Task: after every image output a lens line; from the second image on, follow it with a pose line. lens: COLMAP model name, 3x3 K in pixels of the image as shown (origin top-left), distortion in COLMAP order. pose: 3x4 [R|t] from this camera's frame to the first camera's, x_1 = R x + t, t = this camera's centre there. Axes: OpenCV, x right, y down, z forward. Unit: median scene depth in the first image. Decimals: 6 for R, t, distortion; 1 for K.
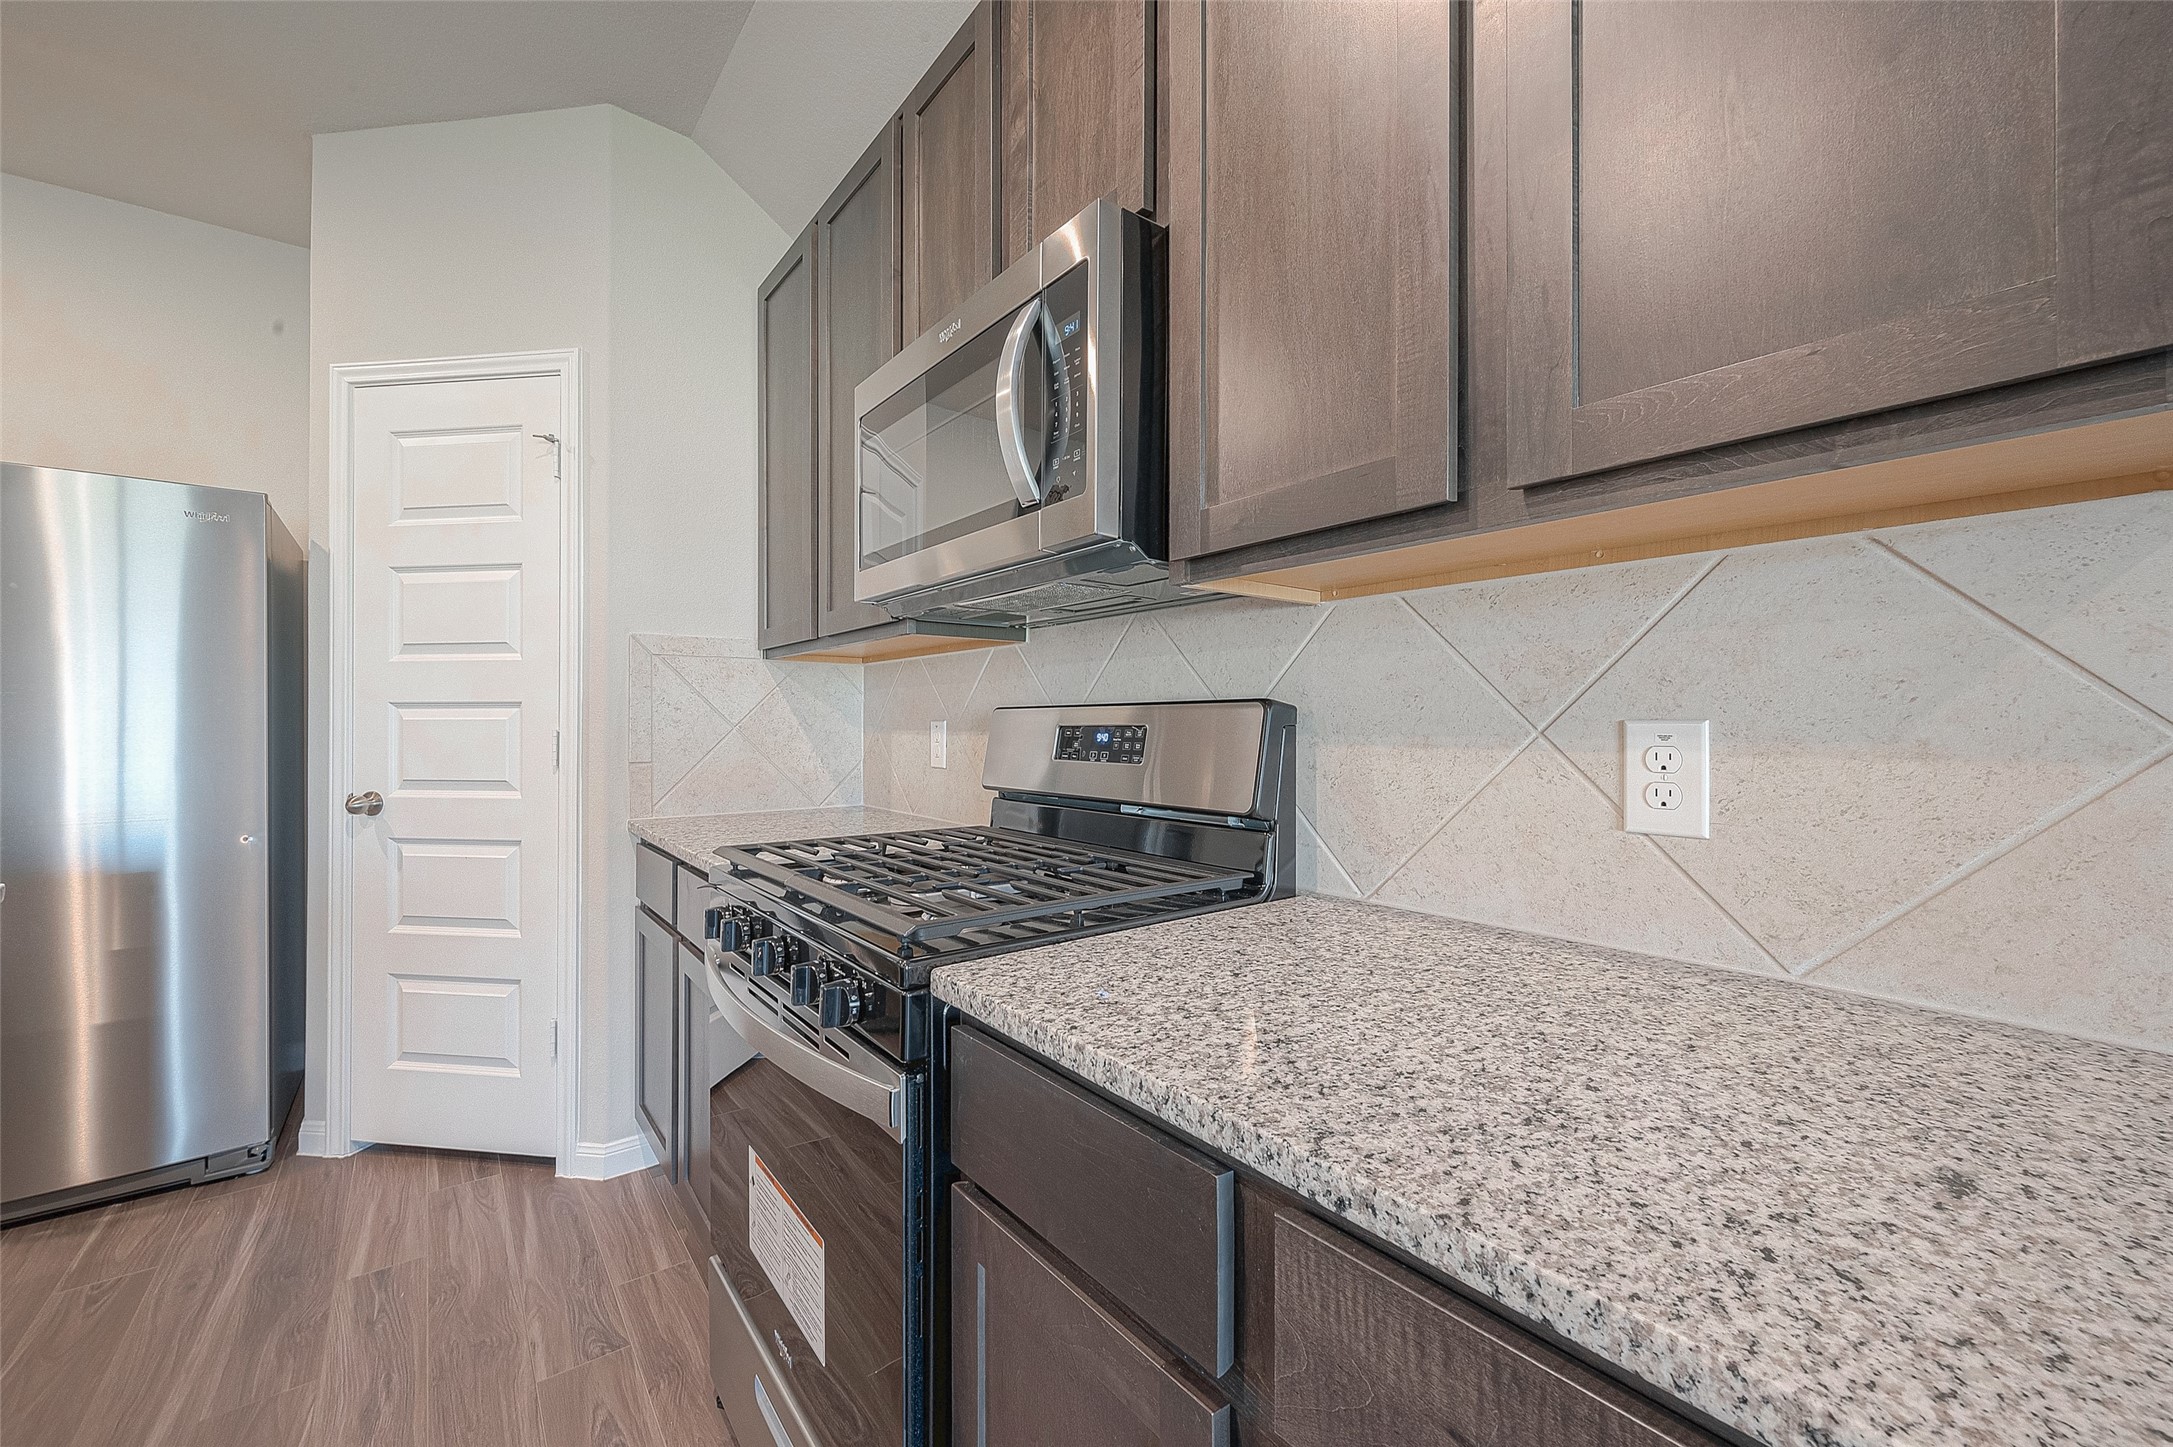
lens RADIAL K [[868.4, 0, 1075.1], [0, 868.4, 720.7], [0, 0, 1]] dist [-0.000146, 0.000283]
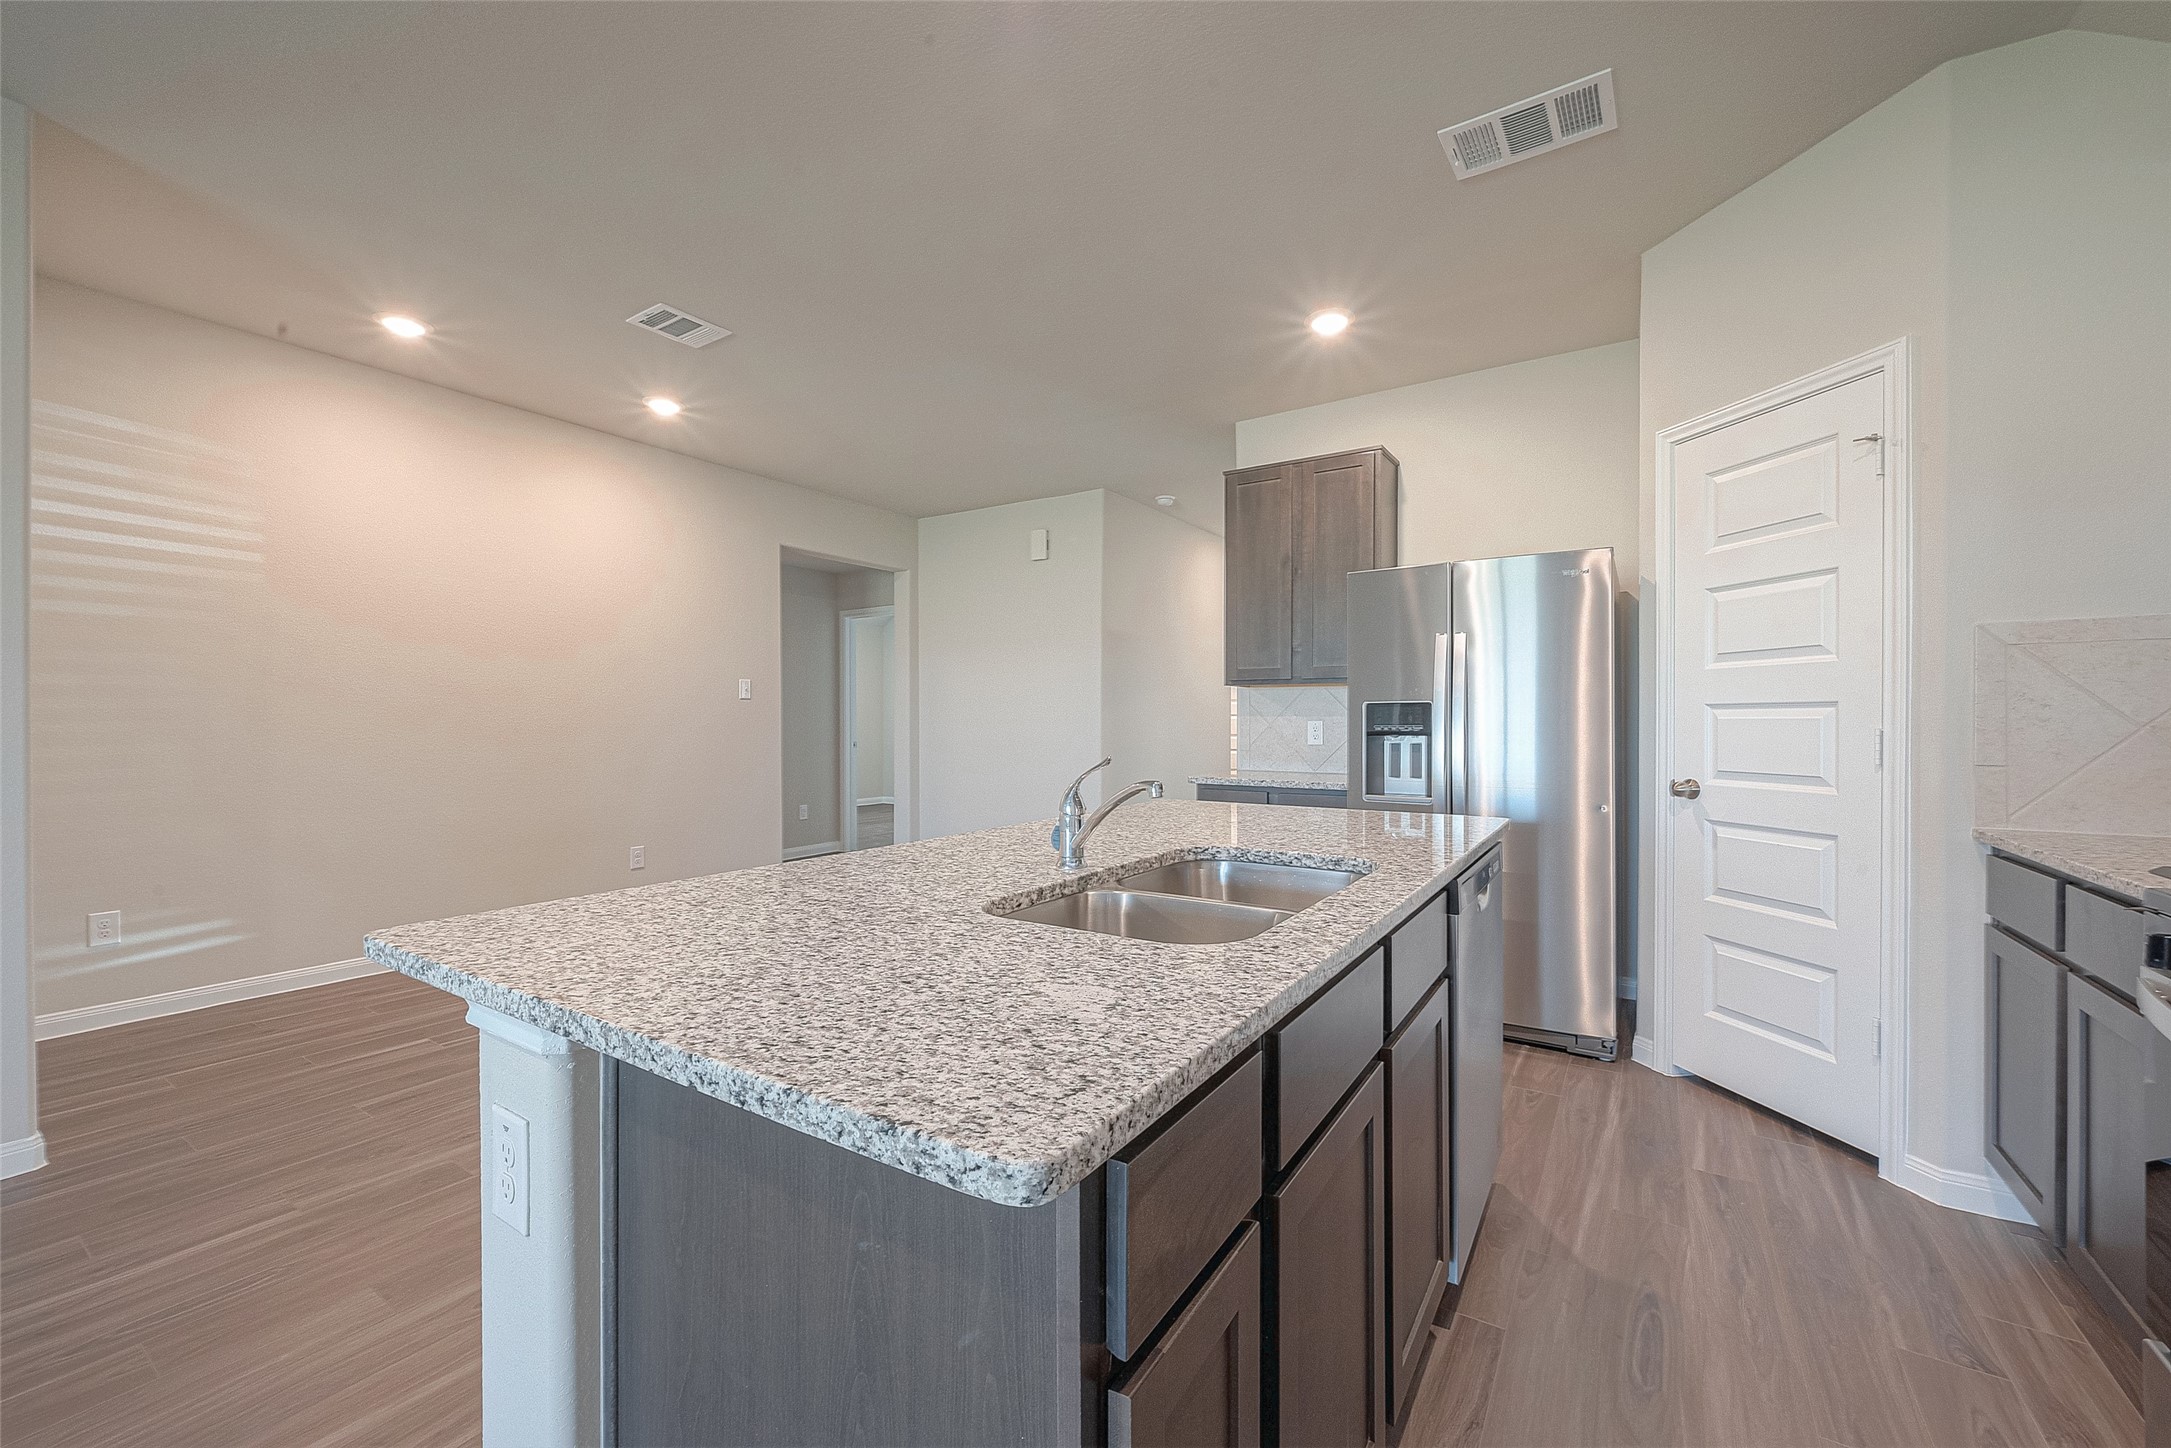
lens RADIAL K [[854.6, 0, 1091.8], [0, 854.6, 720.7], [0, 0, 1]] dist [-0.000129, 0.000009]
pose [[0.341362, -0.000158, -0.939932, 0.022789], [0.001487, 0.999999, 0.000372, -0.000575], [0.939931, -0.001525, 0.341362, -0.279246]]
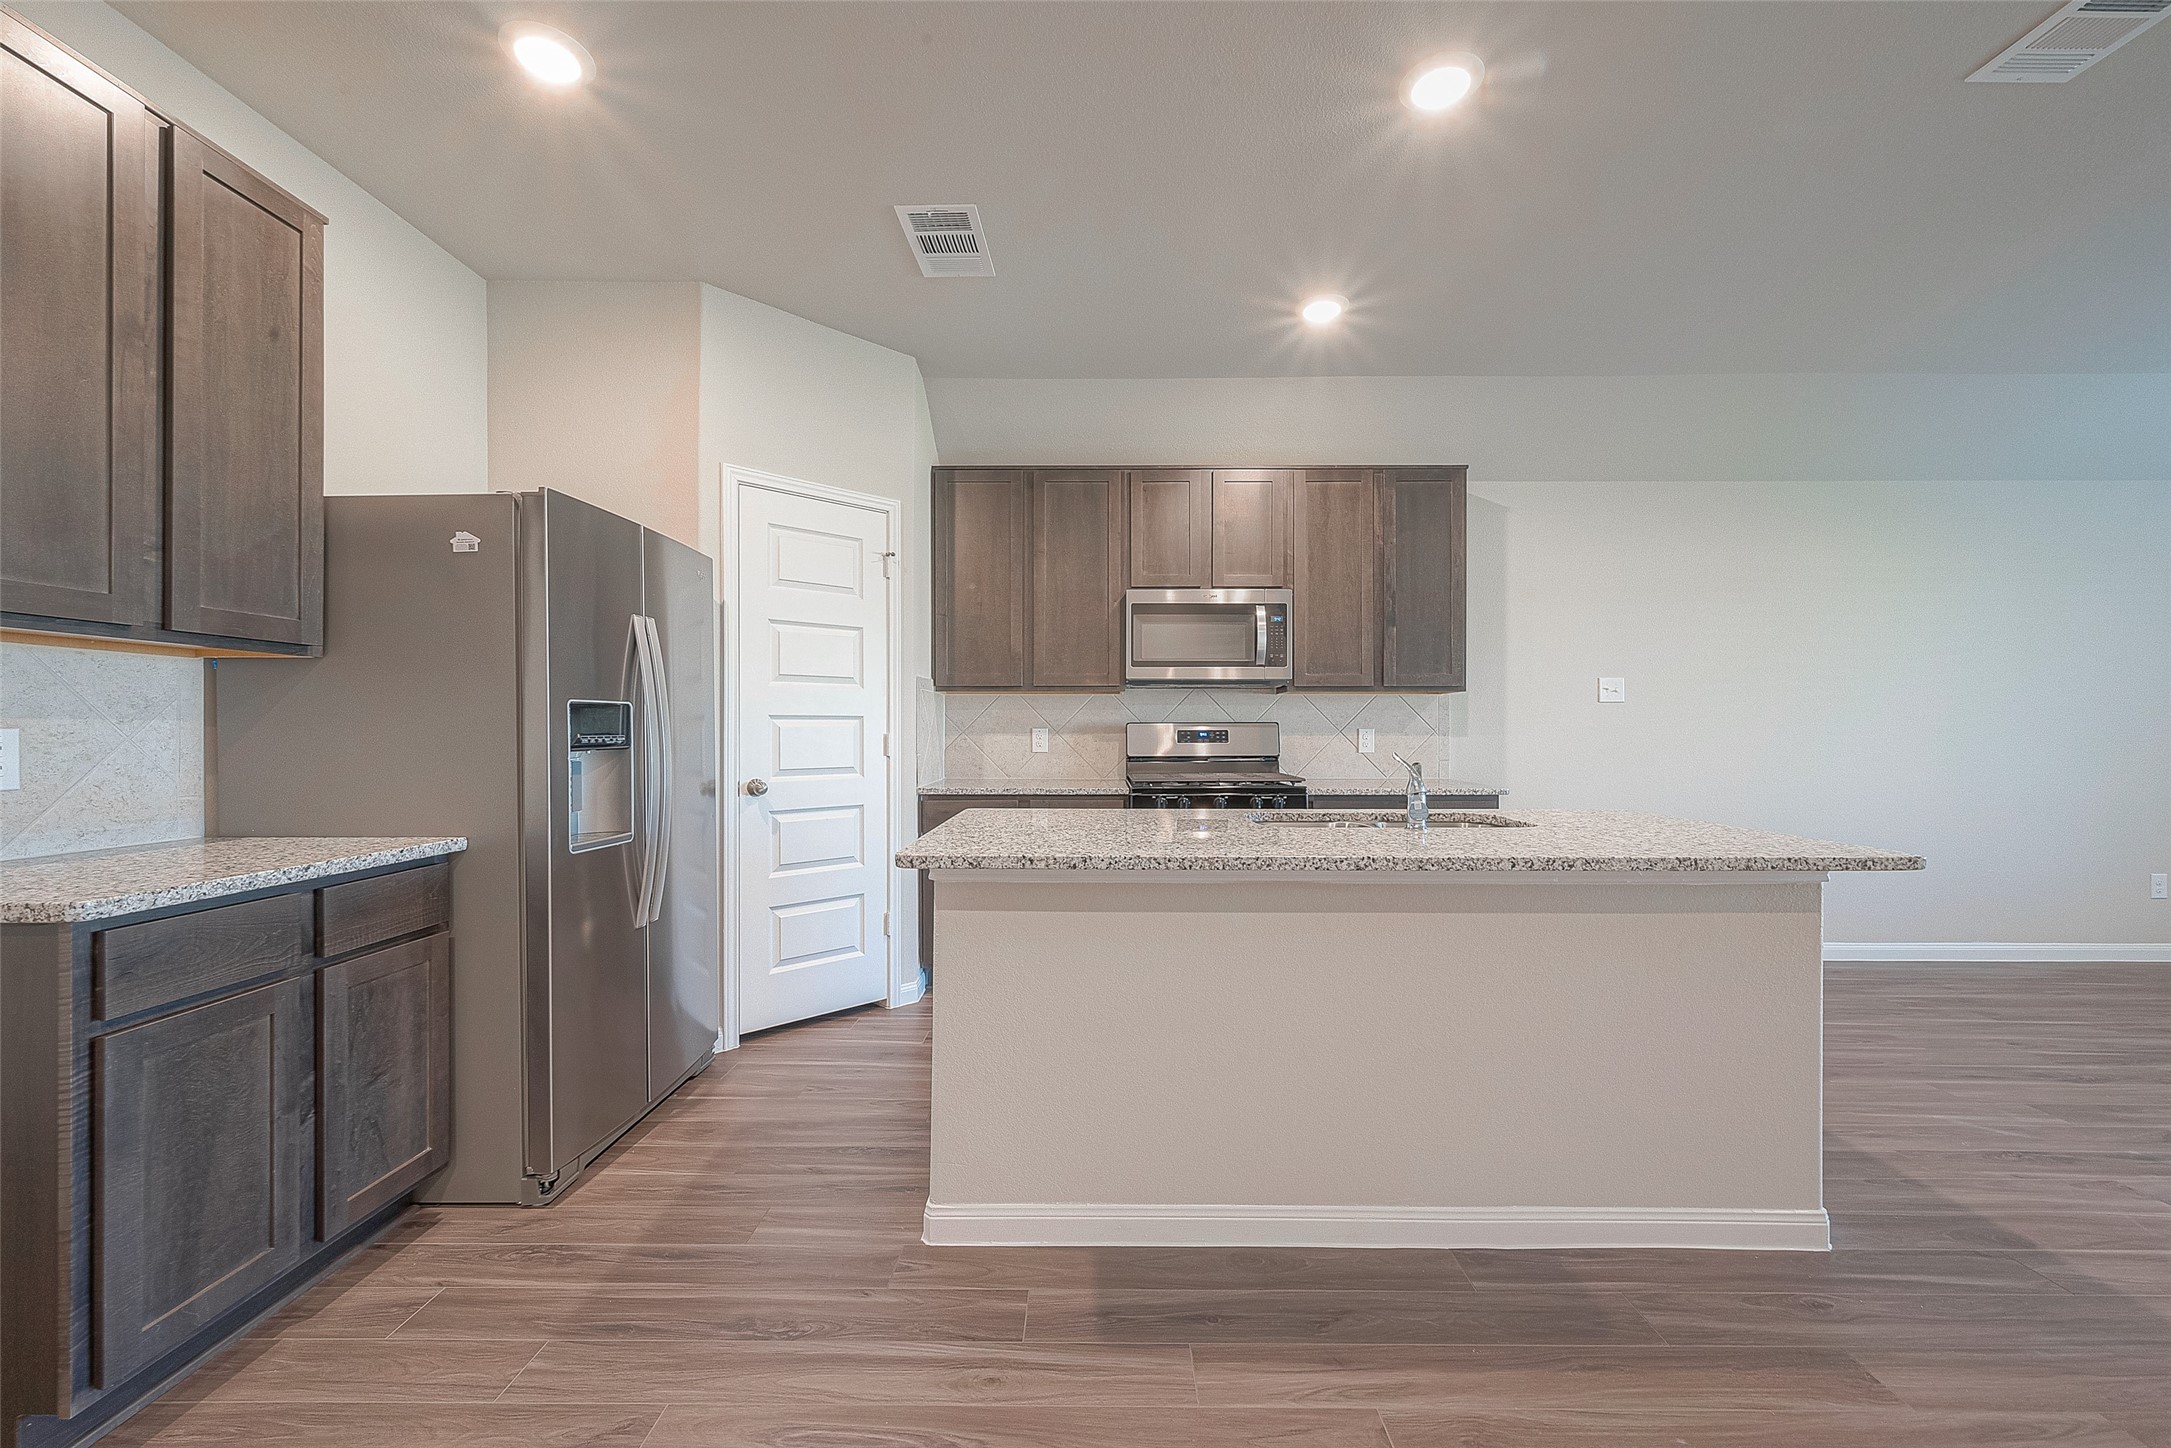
lens RADIAL K [[865.6, 0, 1082.3], [0, 865.6, 733.3], [0, 0, 1]] dist [0.000976, 0.000048]
pose [[0.612858, -0.003832, 0.790184, -2.514518], [-0.000610, 0.999986, 0.005323, 0.000962], [-0.790193, -0.003745, 0.612847, -0.415922]]
